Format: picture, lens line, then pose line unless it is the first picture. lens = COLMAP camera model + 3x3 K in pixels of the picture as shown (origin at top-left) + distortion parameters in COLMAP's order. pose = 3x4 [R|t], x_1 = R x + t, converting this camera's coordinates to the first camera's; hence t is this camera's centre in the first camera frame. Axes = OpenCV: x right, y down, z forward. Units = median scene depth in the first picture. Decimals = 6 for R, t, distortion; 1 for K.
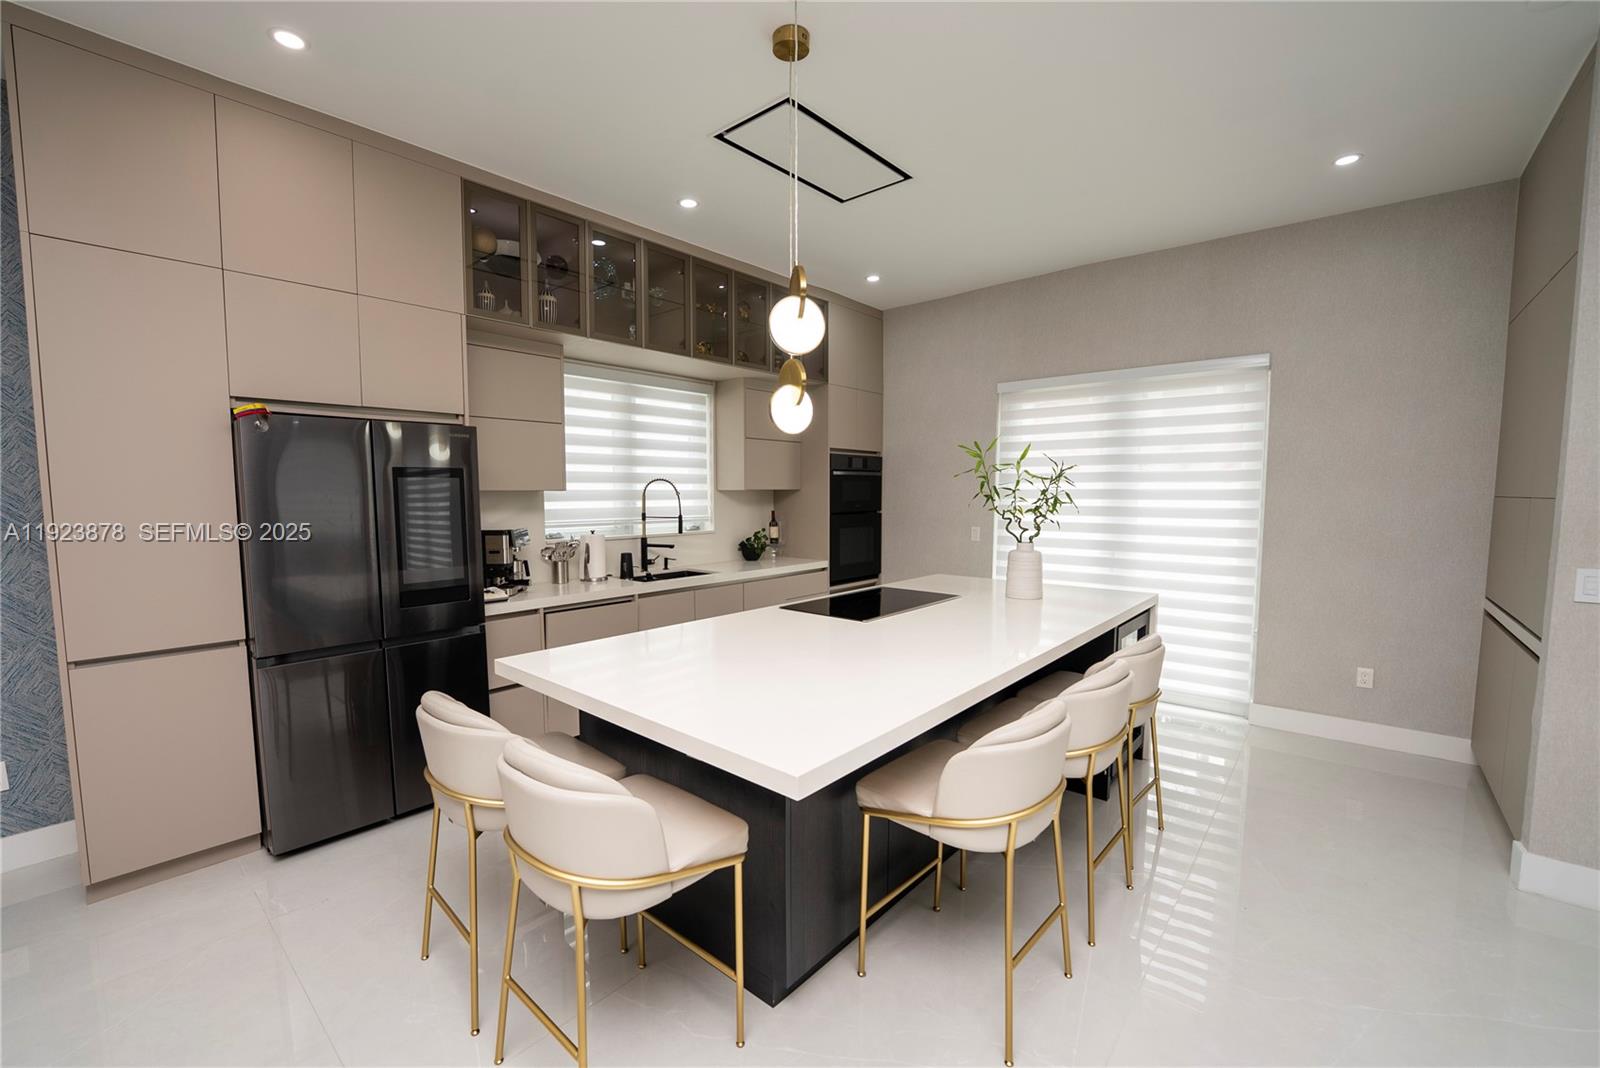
lens RADIAL K [[651.1, 0, 787.1], [0, 651.1, 542.0], [0, 0, 1]] dist [-0.031401, 0.004301]
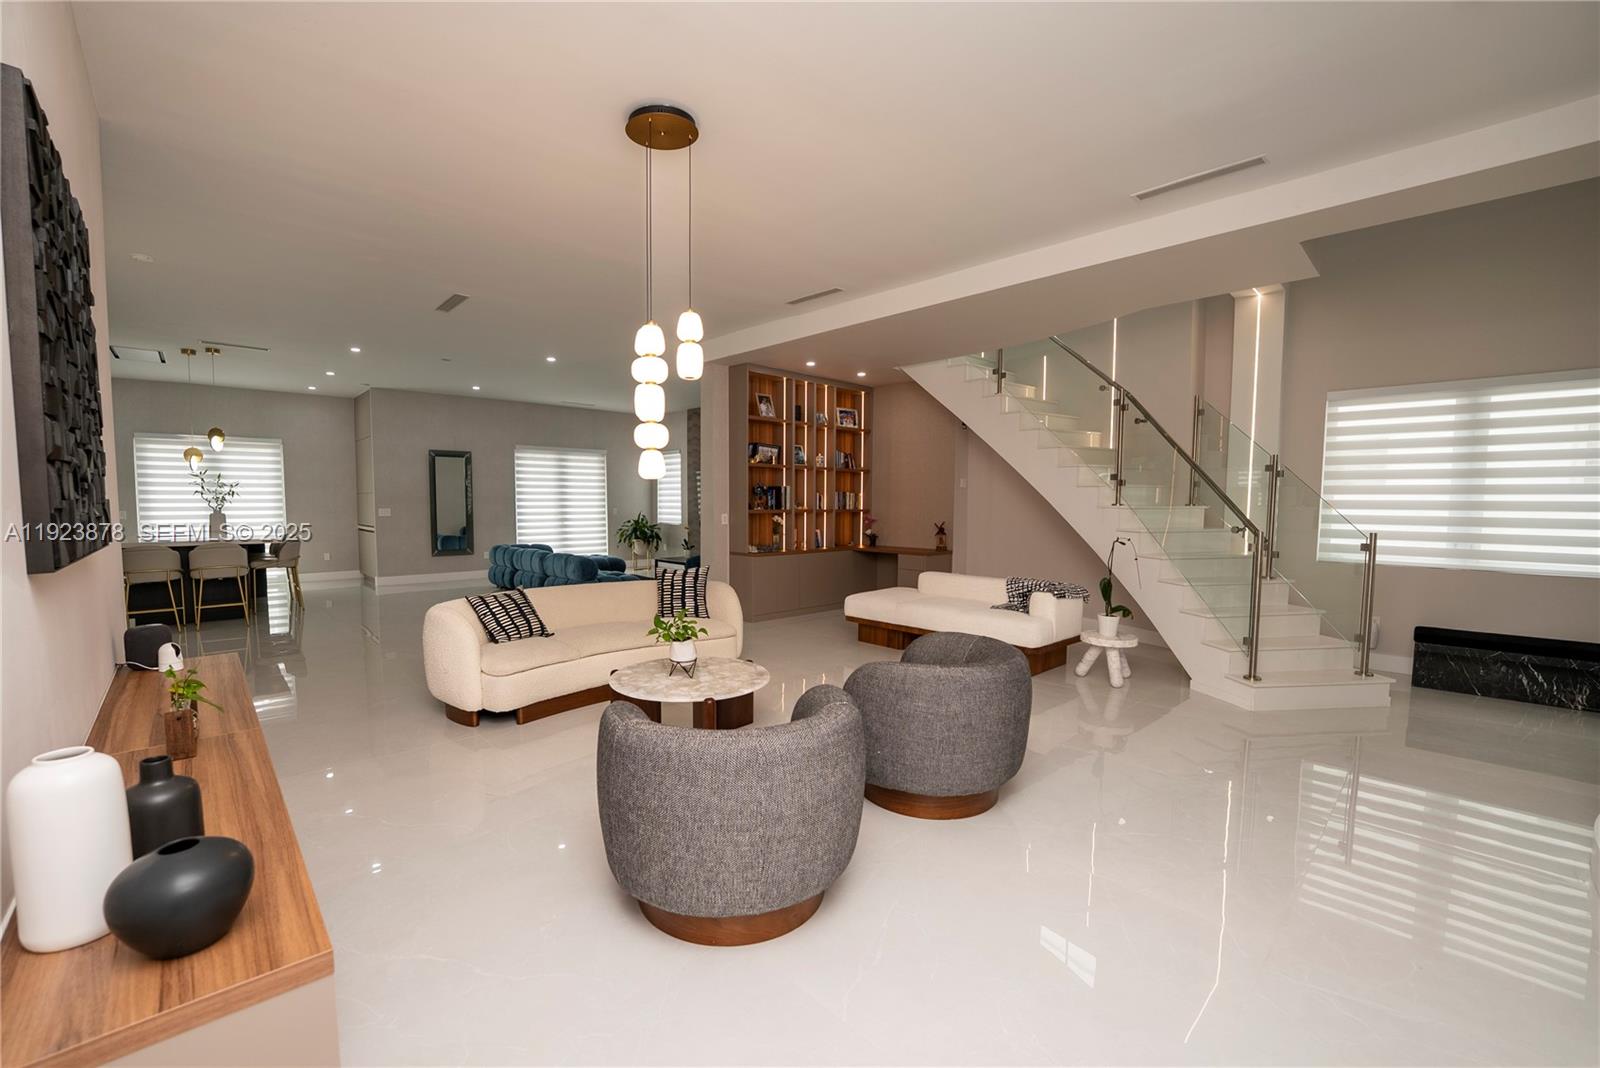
lens RADIAL K [[651.1, 0, 786.3], [0, 651.1, 546.4], [0, 0, 1]] dist [-0.031401, 0.004301]
pose [[0.099510, -0.069344, 0.992617, -1.434860], [0.073716, 0.995341, 0.062144, 0.114187], [-0.992302, 0.066988, 0.104158, -1.113144]]
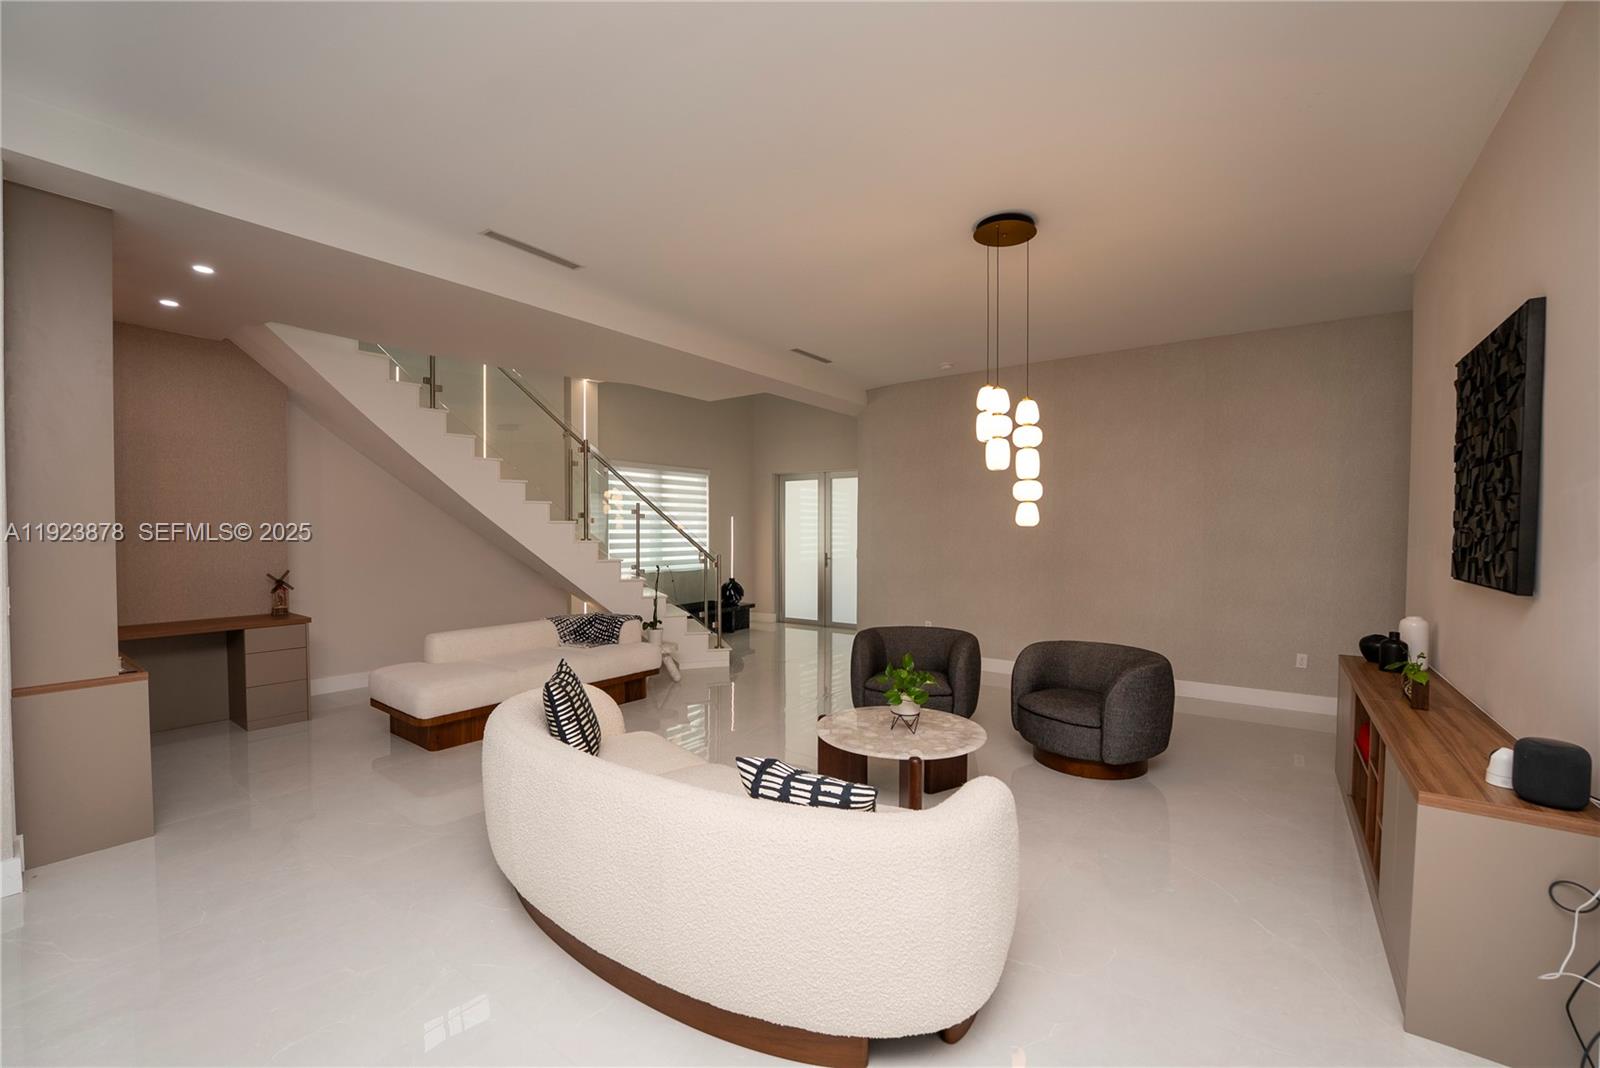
lens RADIAL K [[651.1, 0, 785.6], [0, 651.1, 540.2], [0, 0, 1]] dist [-0.031401, 0.004301]
pose [[-0.997037, 0.003674, -0.076834, -0.488304], [-0.003555, 0.995590, 0.093745, 0.028214], [0.076839, 0.093740, -0.992627, -0.198900]]
